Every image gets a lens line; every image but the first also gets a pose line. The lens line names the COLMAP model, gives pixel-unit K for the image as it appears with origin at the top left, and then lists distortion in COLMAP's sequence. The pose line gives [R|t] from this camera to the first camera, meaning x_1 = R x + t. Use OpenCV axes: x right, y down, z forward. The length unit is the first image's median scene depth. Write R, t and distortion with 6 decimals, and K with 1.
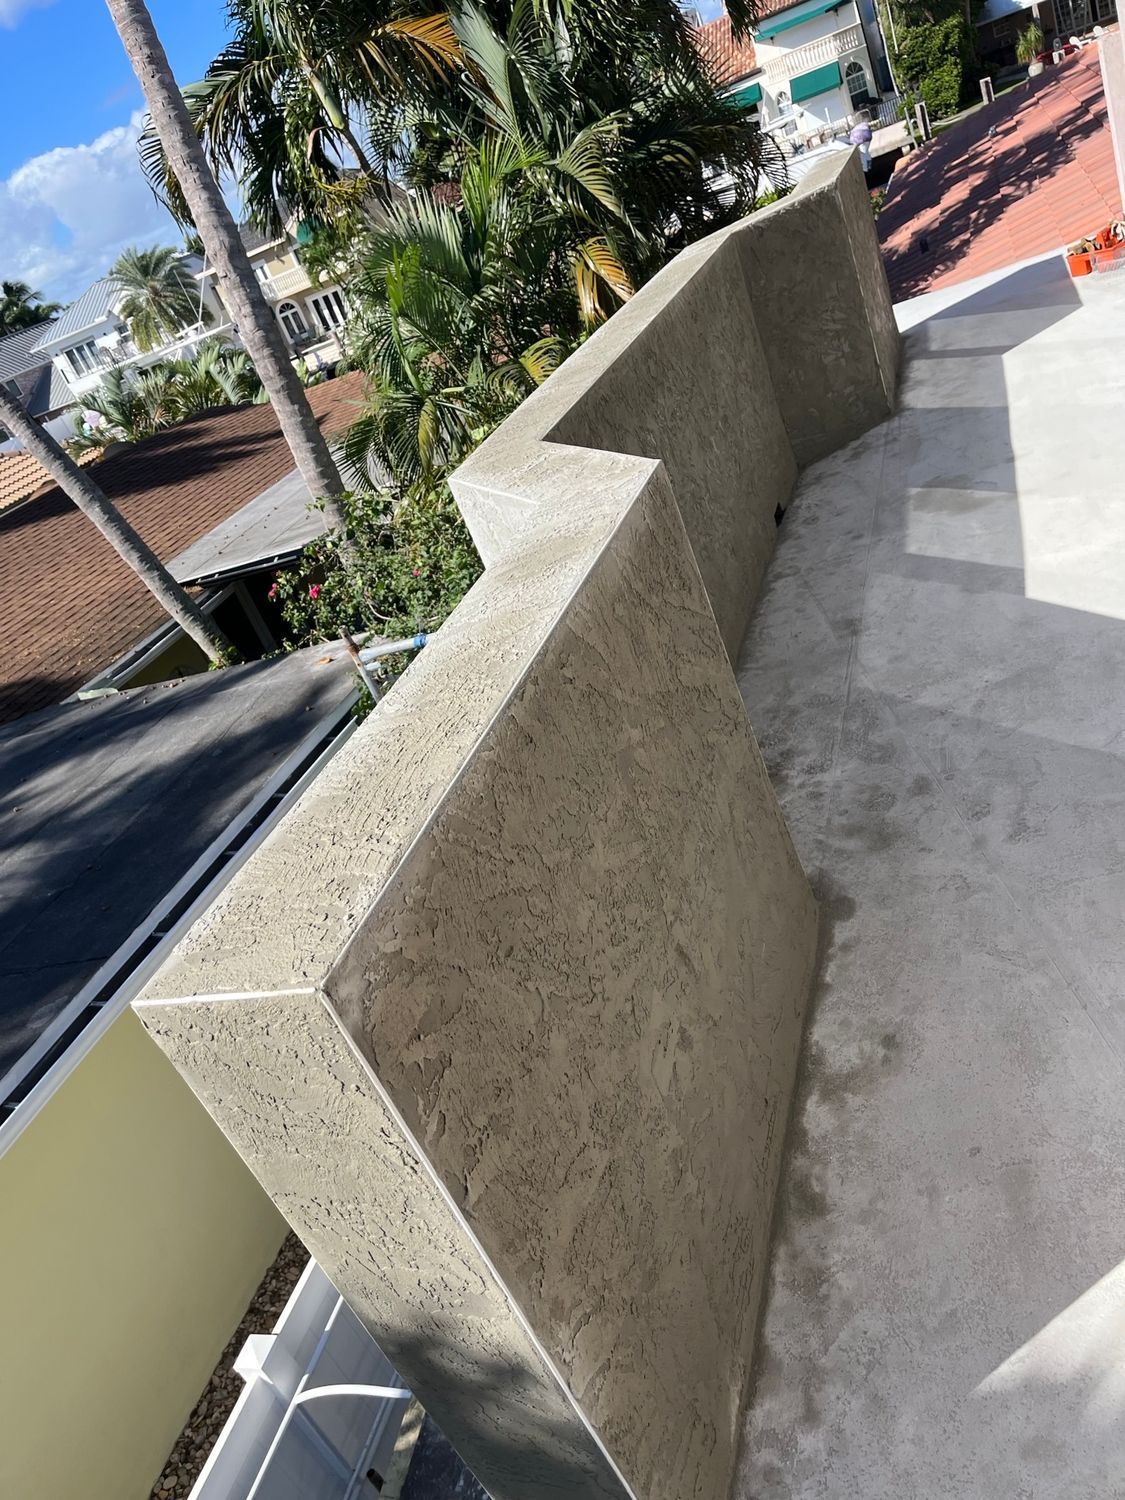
lens RADIAL K [[1151.0, 0, 562.5], [0, 1151.0, 750.0], [0, 0, 1]] dist [0.044524, -0.057360]
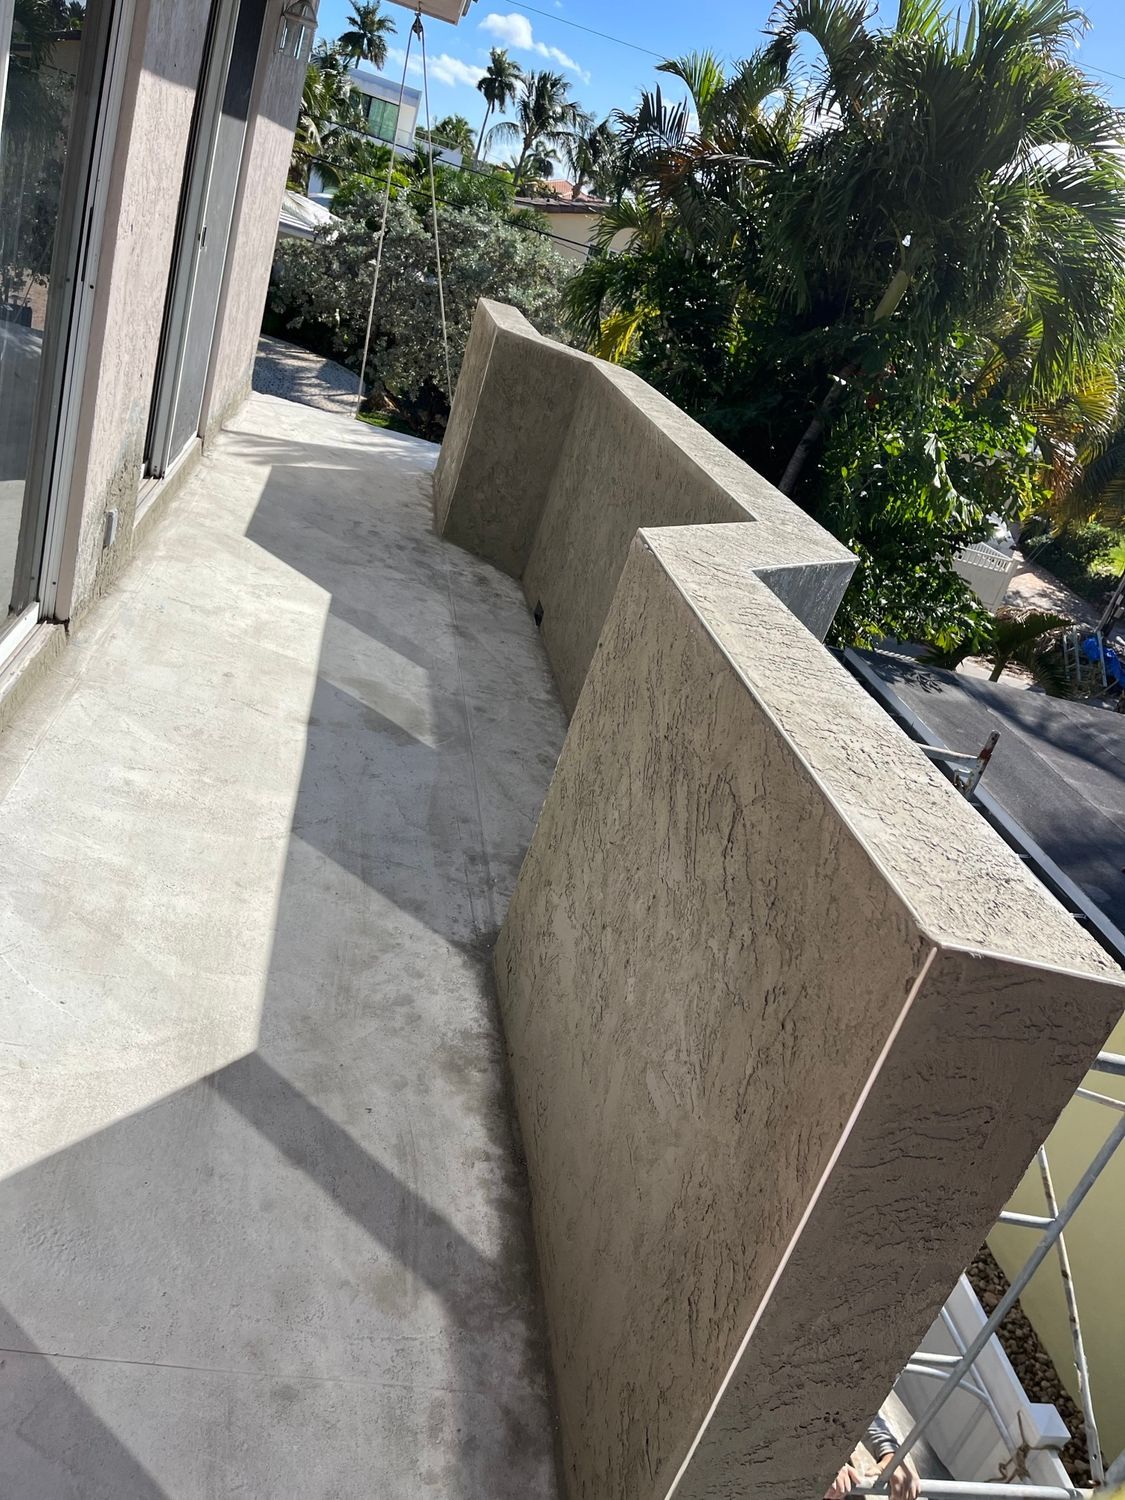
lens RADIAL K [[1151.0, 0, 562.5], [0, 1151.0, 750.0], [0, 0, 1]] dist [0.044524, -0.057360]
pose [[-0.915541, 0.246710, -0.317678, 0.509184], [-0.148251, 0.527219, 0.836697, -0.975139], [0.373907, 0.813127, -0.446115, 1.501503]]
